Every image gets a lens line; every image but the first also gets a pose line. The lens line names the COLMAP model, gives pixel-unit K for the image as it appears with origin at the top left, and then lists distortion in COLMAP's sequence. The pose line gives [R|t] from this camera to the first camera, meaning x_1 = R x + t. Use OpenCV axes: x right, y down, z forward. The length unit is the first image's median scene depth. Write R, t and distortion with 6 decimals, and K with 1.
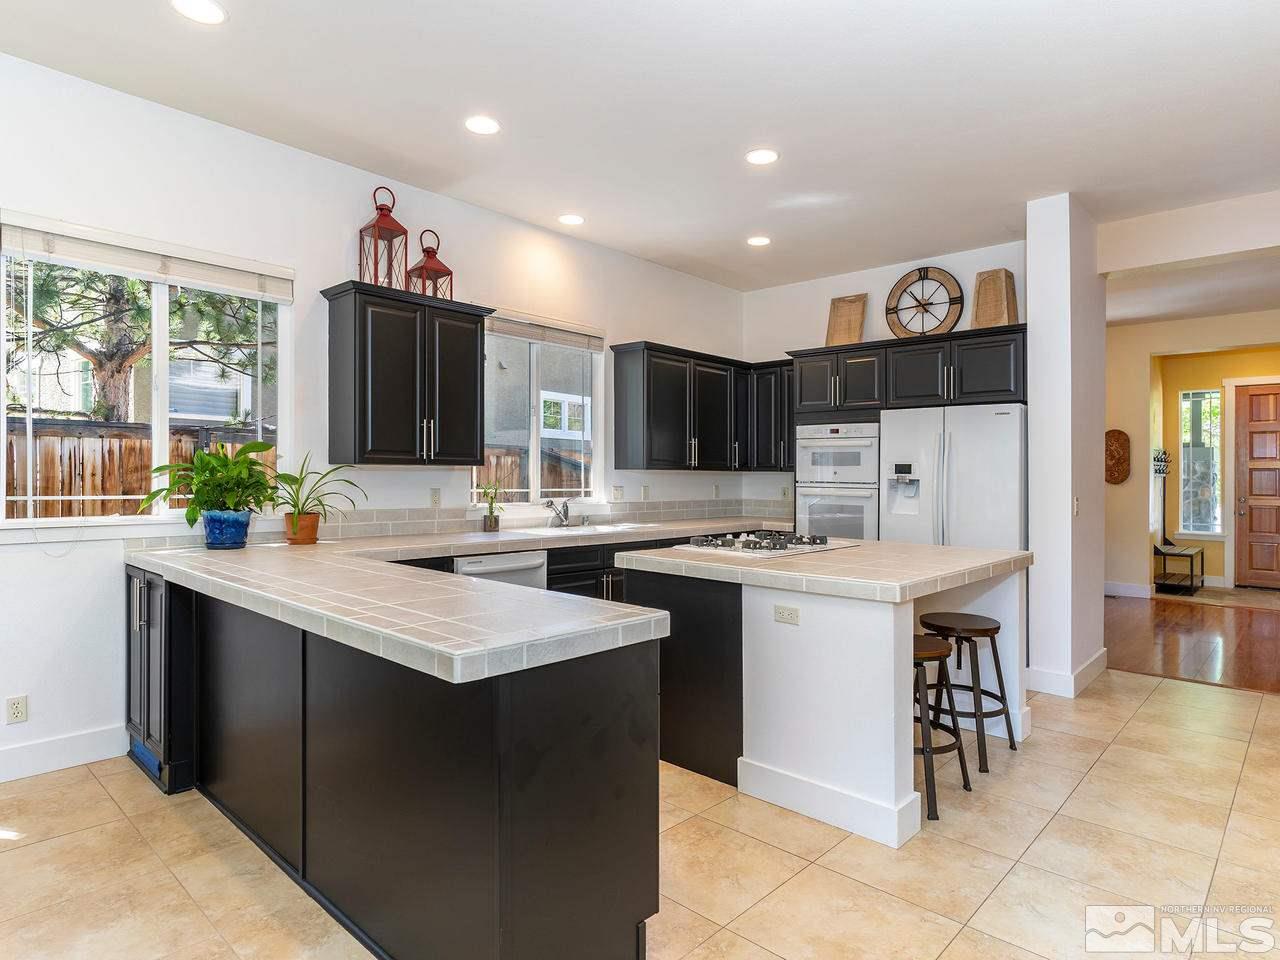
lens RADIAL K [[737.9, 0, 643.0], [0, 737.9, 463.5], [0, 0, 1]] dist [-0.010051, 0.005938]
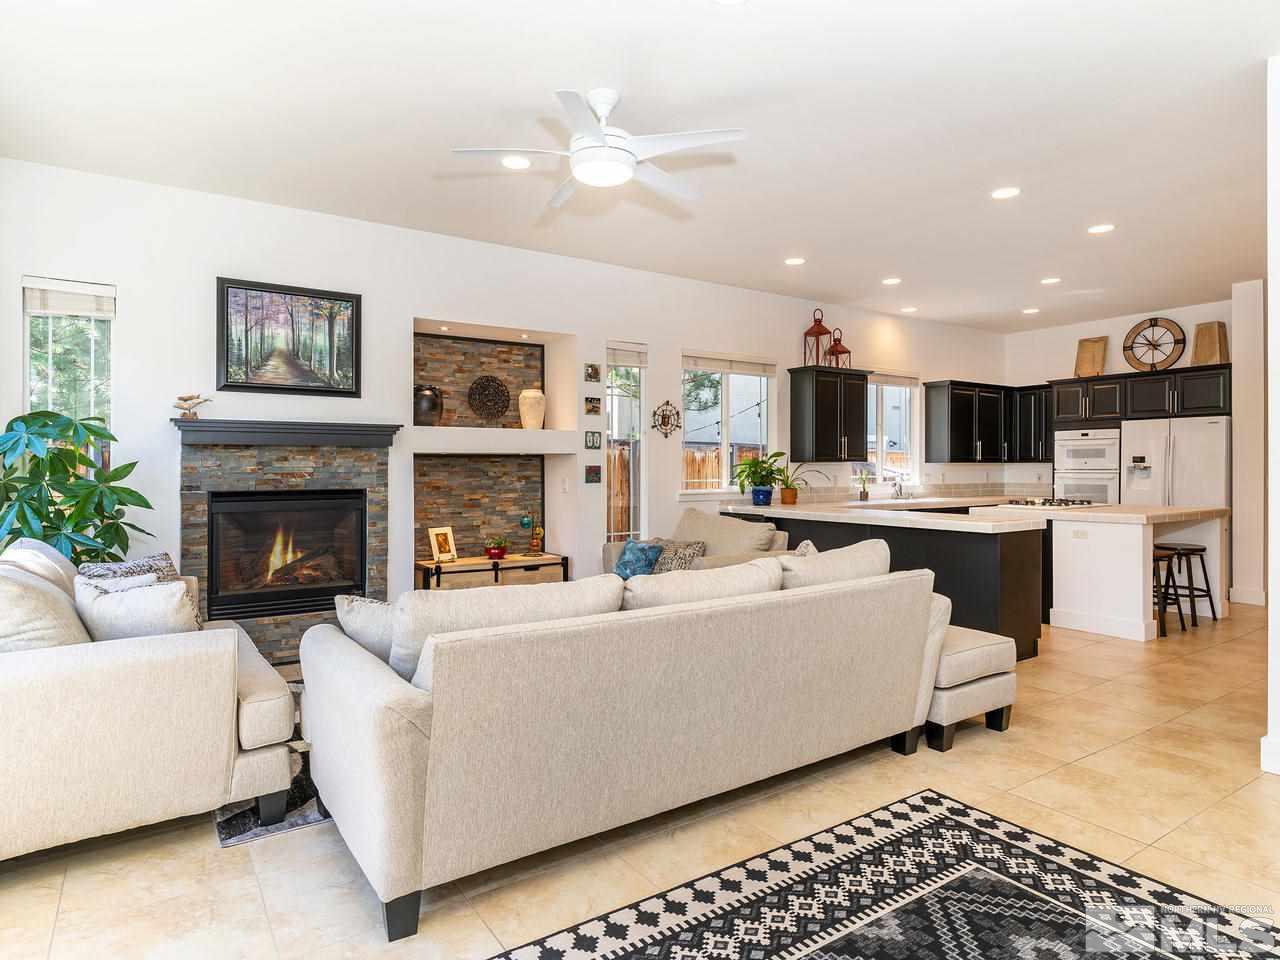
lens RADIAL K [[737.9, 0, 632.8], [0, 737.9, 483.2], [0, 0, 1]] dist [-0.010051, 0.005938]
pose [[0.971378, -0.009112, -0.237365, -0.269636], [0.017105, 0.999353, 0.031636, -0.008732], [0.236923, -0.034791, 0.970905, -0.645684]]
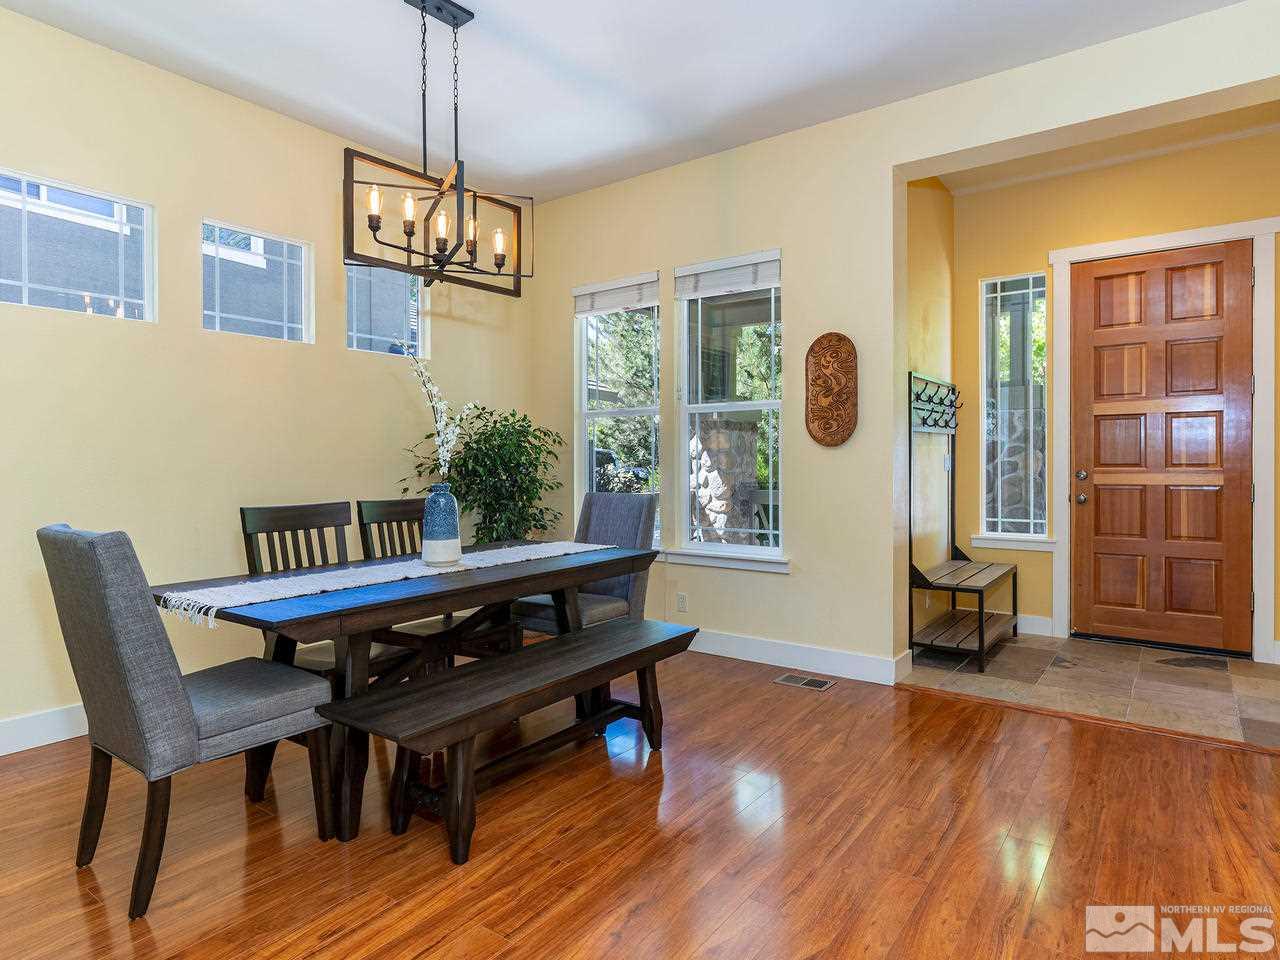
lens RADIAL K [[737.9, 0, 623.1], [0, 737.9, 465.0], [0, 0, 1]] dist [-0.010051, 0.005938]
pose [[0.995105, -0.015347, 0.097629, 0.656582], [0.013536, 0.999724, 0.019184, 0.042308], [-0.097896, -0.017769, 0.995038, 0.762692]]
